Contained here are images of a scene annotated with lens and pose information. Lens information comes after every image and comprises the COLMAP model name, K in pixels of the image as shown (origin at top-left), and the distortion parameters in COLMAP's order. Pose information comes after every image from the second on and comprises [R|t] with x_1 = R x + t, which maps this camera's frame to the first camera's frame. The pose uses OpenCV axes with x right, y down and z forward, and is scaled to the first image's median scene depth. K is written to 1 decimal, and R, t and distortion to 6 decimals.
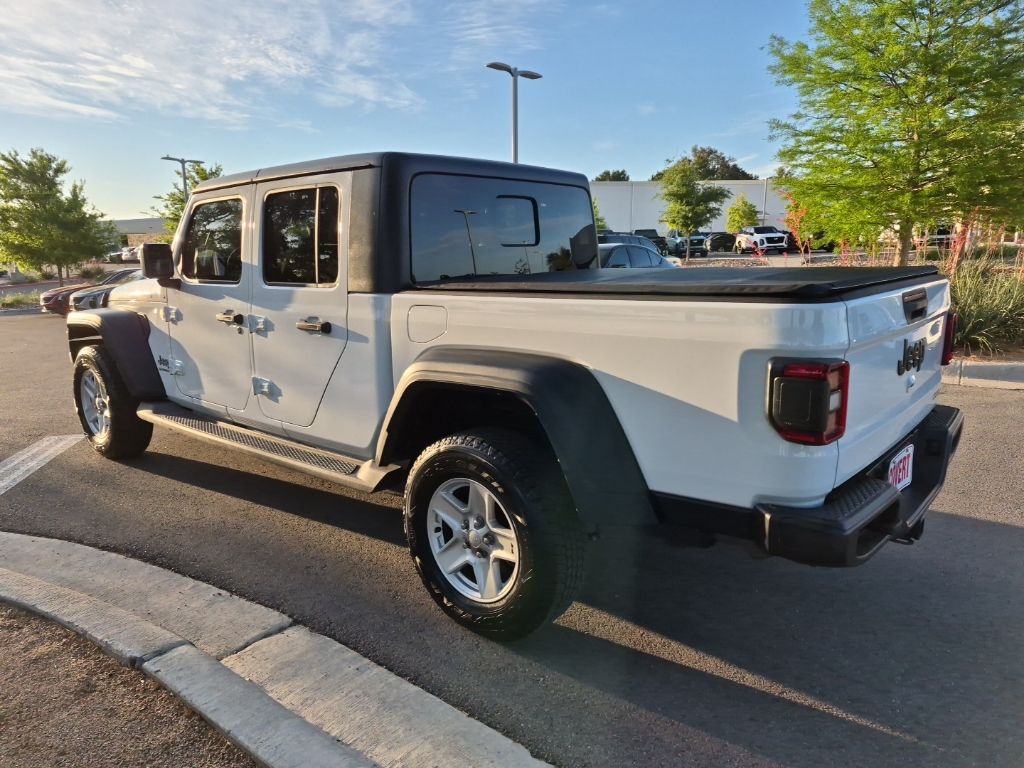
lens RADIAL K [[714.6, 0, 505.6], [0, 714.6, 373.0], [0, 0, 1]] dist [0.071039, -0.070667]
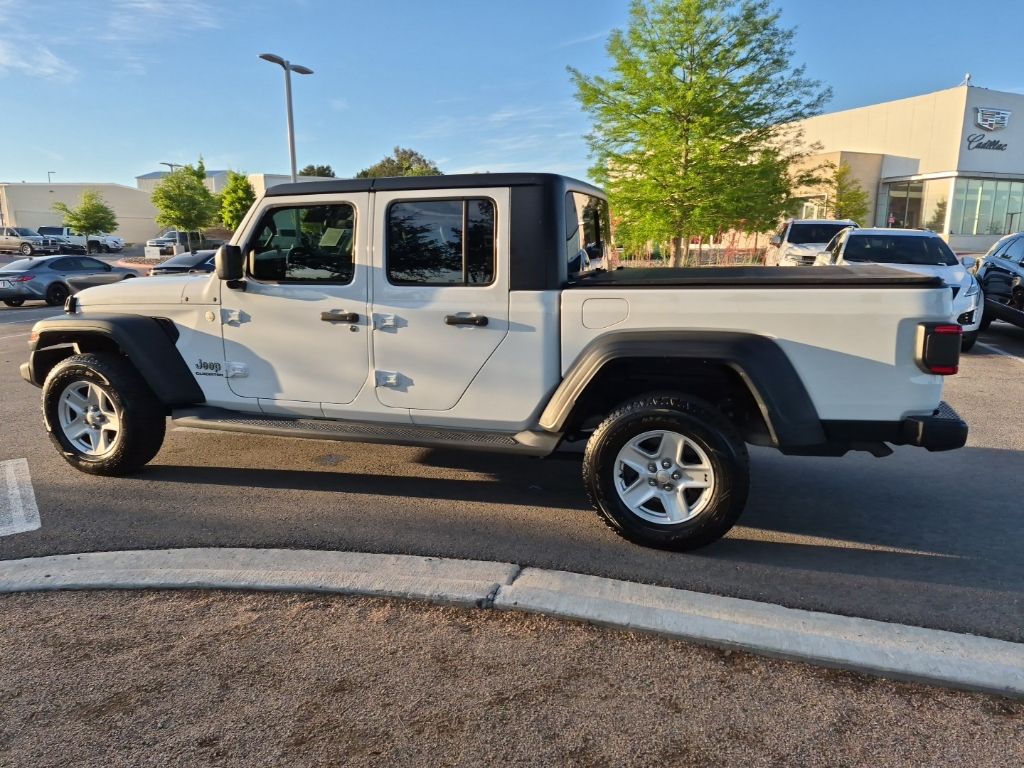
lens RADIAL K [[709.6, 0, 509.8], [0, 709.6, 370.0], [0, 0, 1]] dist [0.085646, -0.081627]
pose [[0.919045, -0.061018, 0.389401, -0.086424], [0.060816, 0.998066, 0.012859, 0.000506], [-0.389433, 0.011864, 0.920979, -0.009477]]
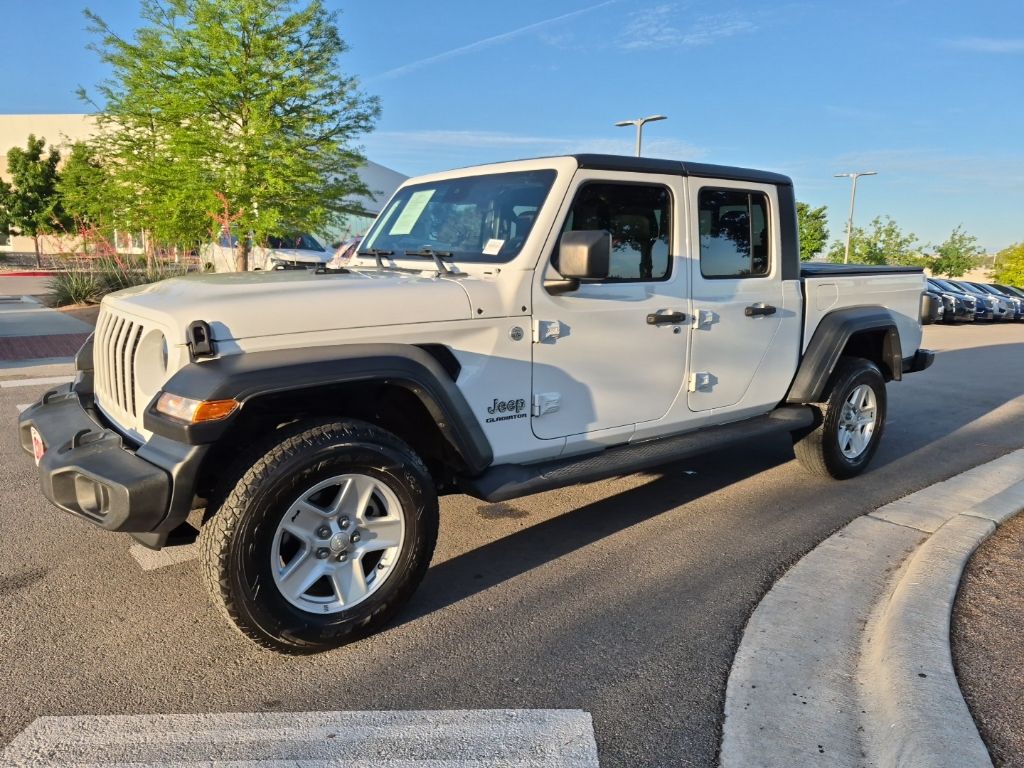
lens RADIAL K [[709.6, 0, 509.8], [0, 709.6, 370.0], [0, 0, 1]] dist [0.085646, -0.081627]
pose [[0.198706, -0.142242, 0.969682, -0.200041], [0.153432, 0.981727, 0.112568, -0.021990], [-0.967975, 0.126412, 0.216899, 0.153823]]
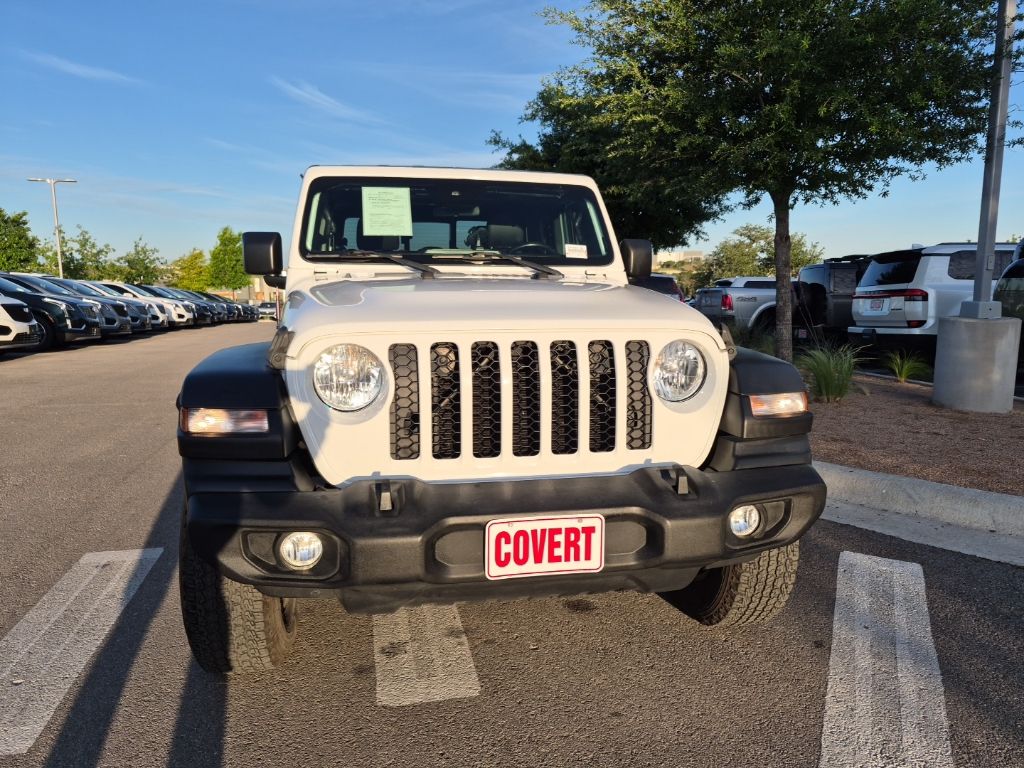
lens RADIAL K [[705.9, 0, 512.8], [0, 705.9, 366.8], [0, 0, 1]] dist [0.094780, -0.086827]
pose [[-0.772122, -0.071895, 0.631394, -0.154142], [0.120734, 0.958886, 0.256829, -0.044623], [-0.623900, 0.274533, -0.731697, 0.295039]]
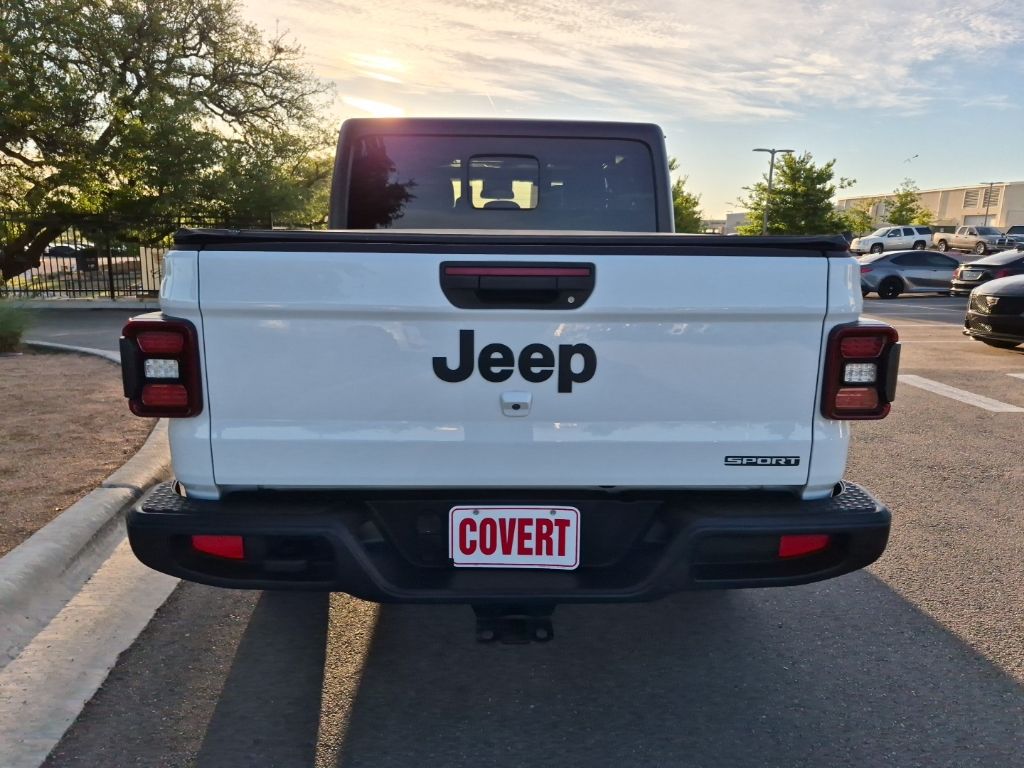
lens RADIAL K [[716.8, 0, 512.0], [0, 716.8, 384.0], [0, 0, 1]] dist [-0.003953, -0.004602]
pose [[0.663881, 0.163536, -0.729738, 0.101674], [-0.144345, 0.985469, 0.089528, -0.005706], [0.733776, 0.045898, 0.677840, 0.058449]]
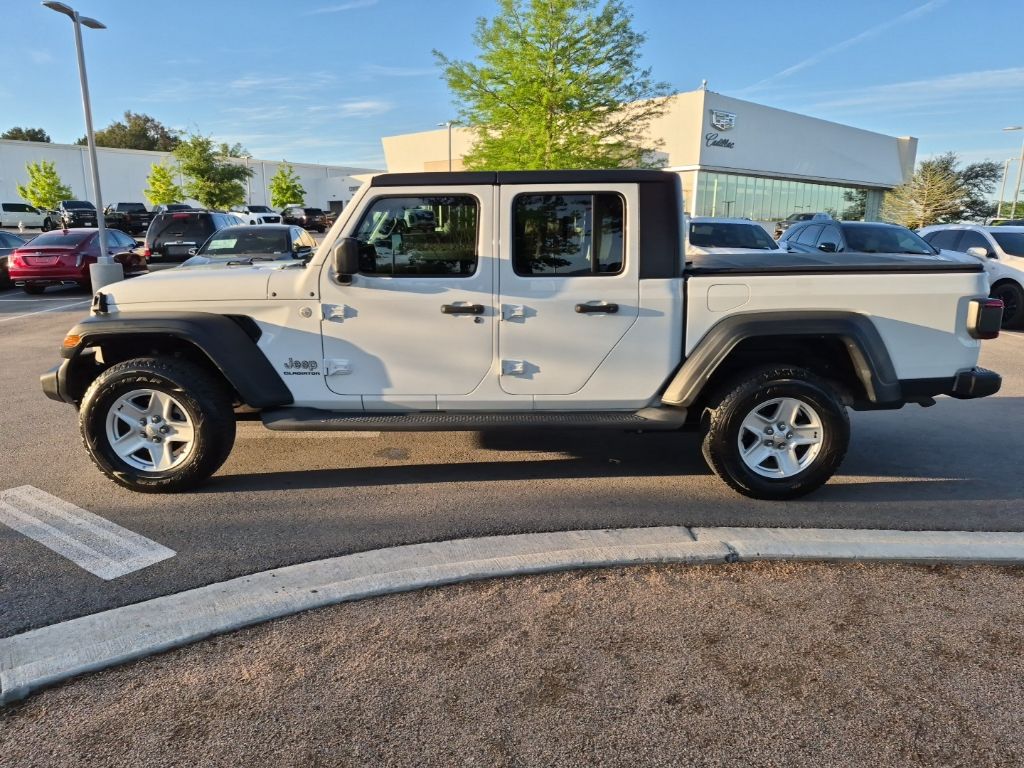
lens RADIAL K [[709.6, 0, 509.8], [0, 709.6, 370.0], [0, 0, 1]] dist [0.085646, -0.081627]
pose [[0.747947, -0.119594, 0.652896, -0.157598], [0.102088, 0.992657, 0.064880, -0.007280], [-0.655861, 0.018126, 0.754664, 0.024524]]
